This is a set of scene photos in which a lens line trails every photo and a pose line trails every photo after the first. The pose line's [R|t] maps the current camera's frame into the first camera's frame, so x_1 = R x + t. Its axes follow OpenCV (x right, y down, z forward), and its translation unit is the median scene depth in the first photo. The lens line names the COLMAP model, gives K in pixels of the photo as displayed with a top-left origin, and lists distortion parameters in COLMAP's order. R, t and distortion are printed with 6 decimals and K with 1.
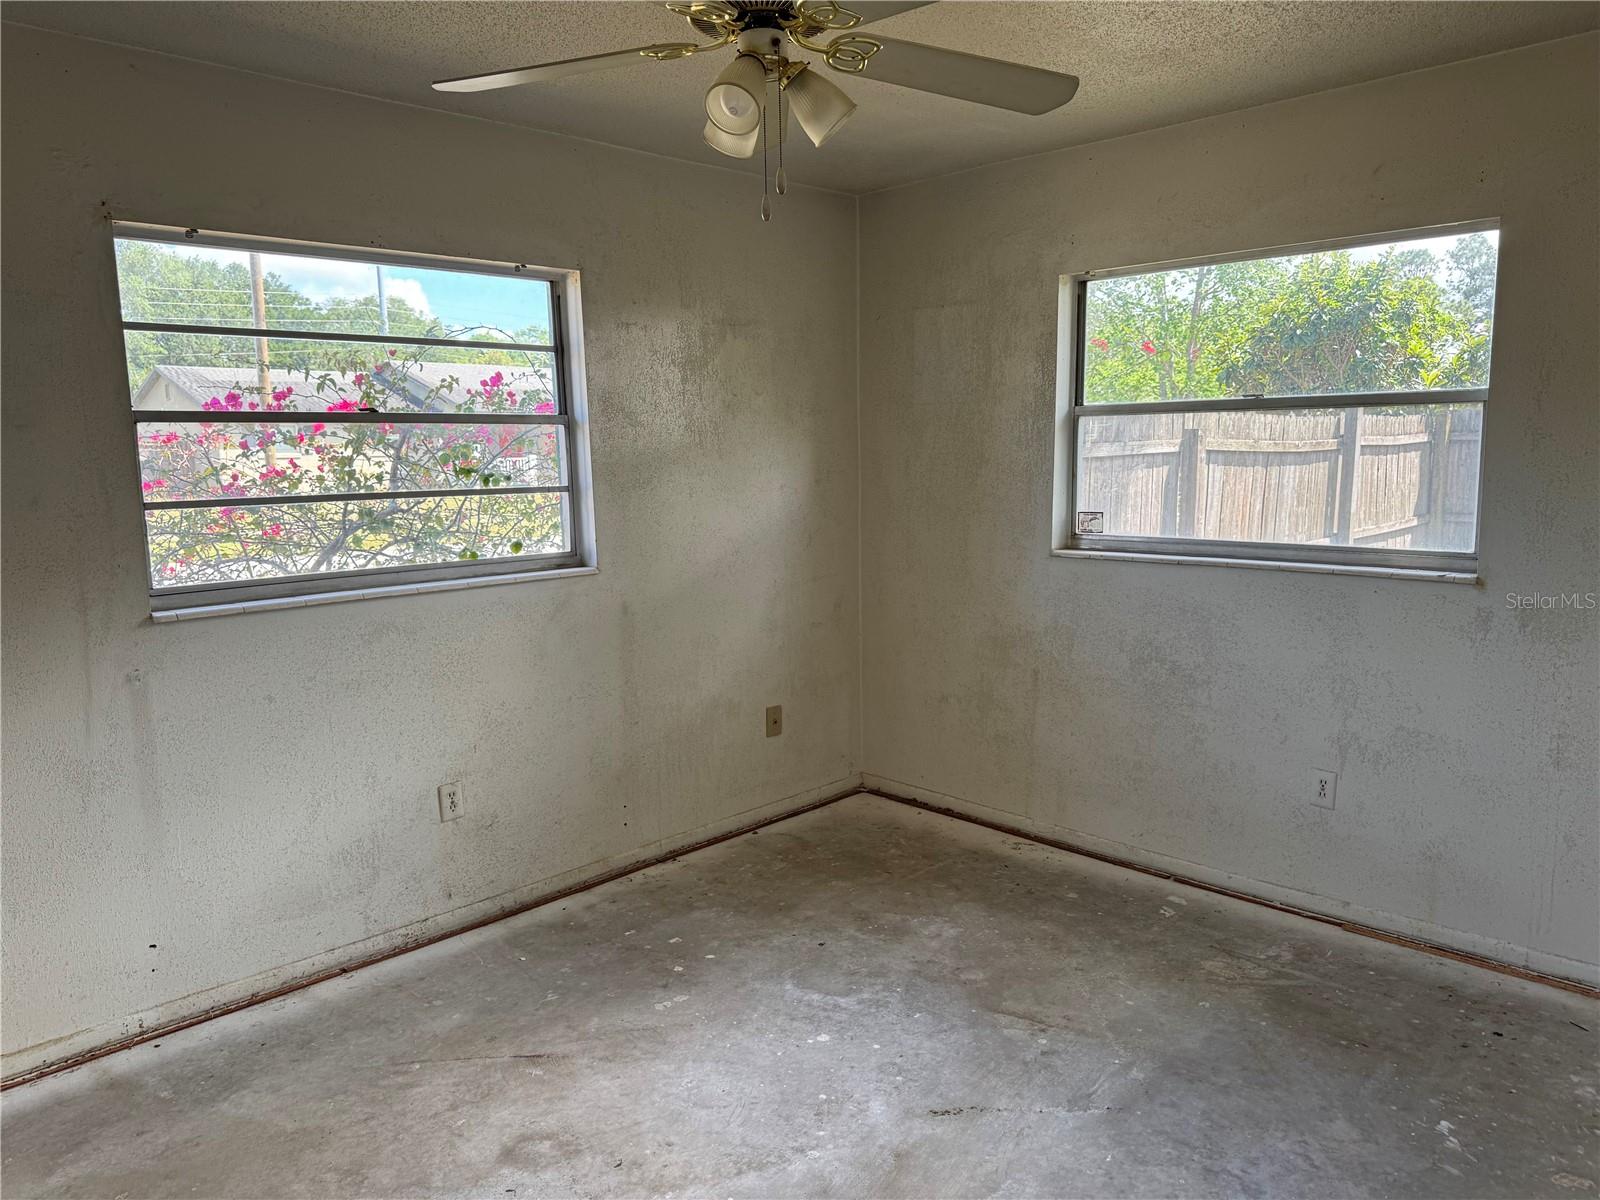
lens RADIAL K [[1134.3, 0, 797.2], [0, 1134.3, 600.0], [0, 0, 1]] dist [0.022354, -0.003006]
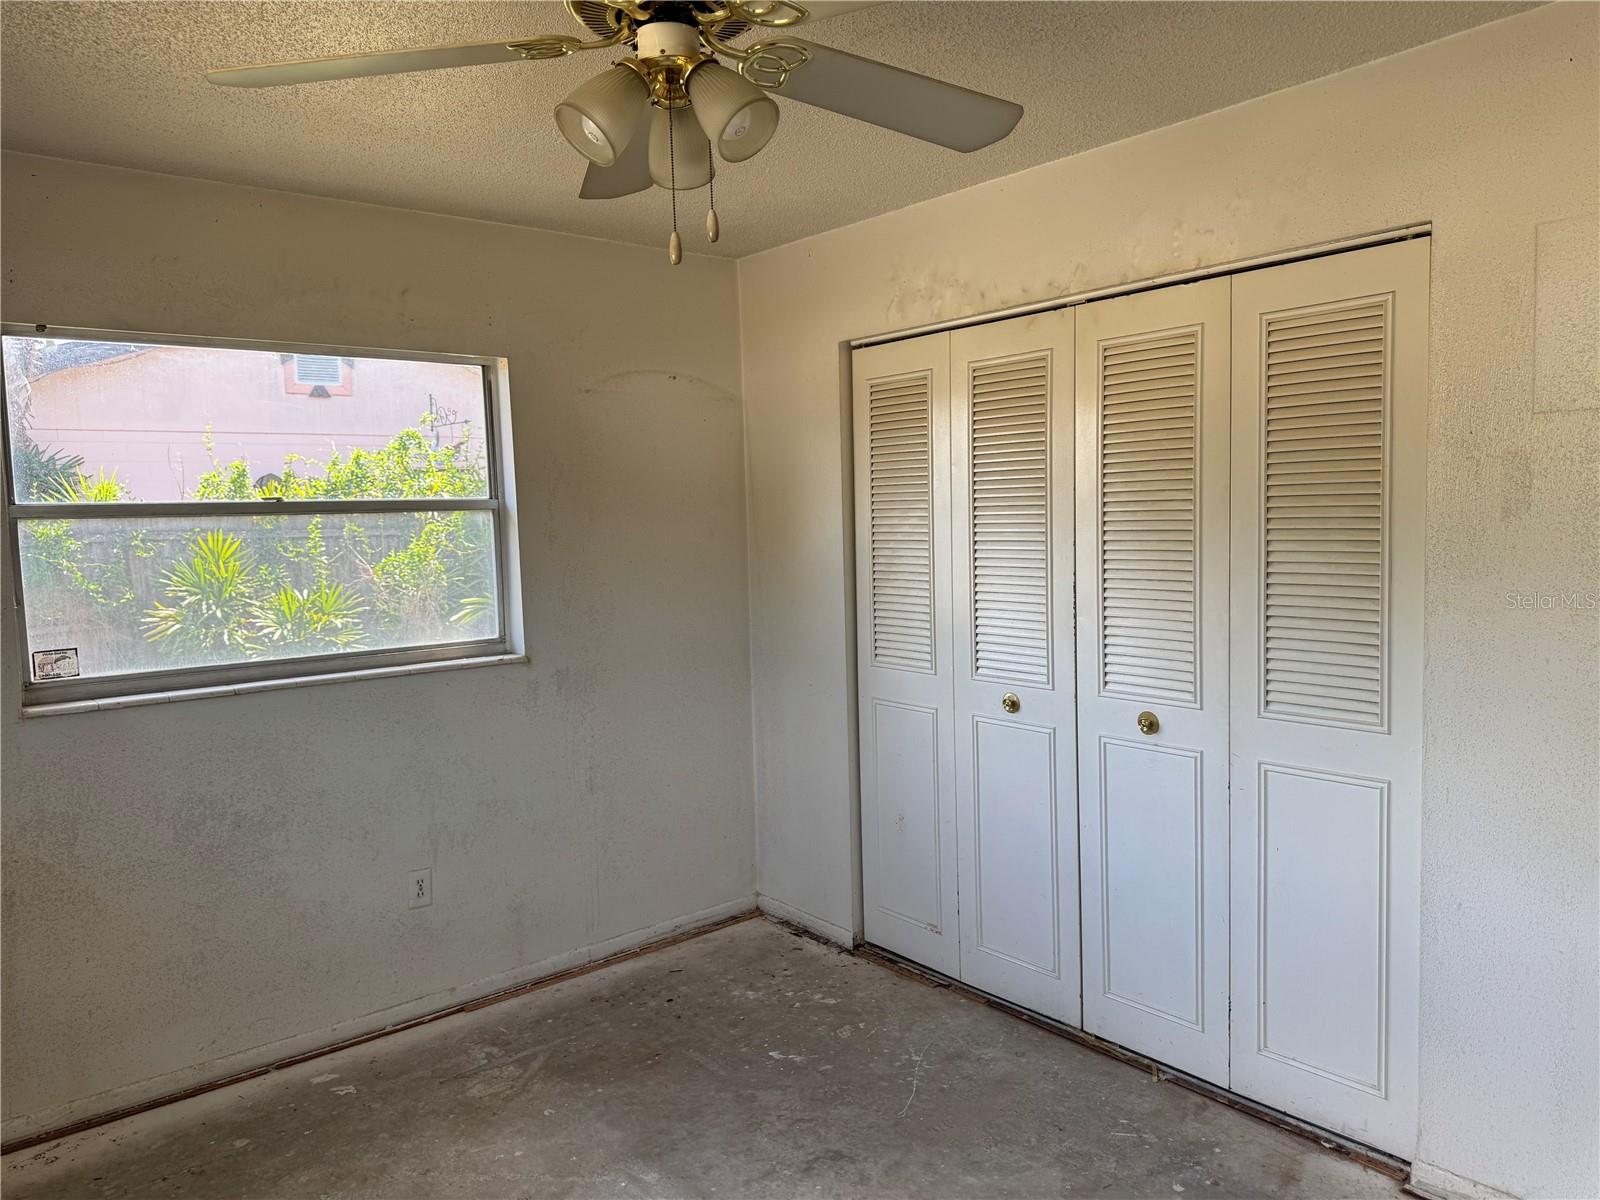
lens RADIAL K [[1134.3, 0, 797.2], [0, 1134.3, 600.0], [0, 0, 1]] dist [0.022354, -0.003006]
pose [[0.094926, -0.060469, 0.993646, -0.499696], [0.160339, 0.986050, 0.044689, -0.078306], [-0.982487, 0.155078, 0.103298, 0.542826]]
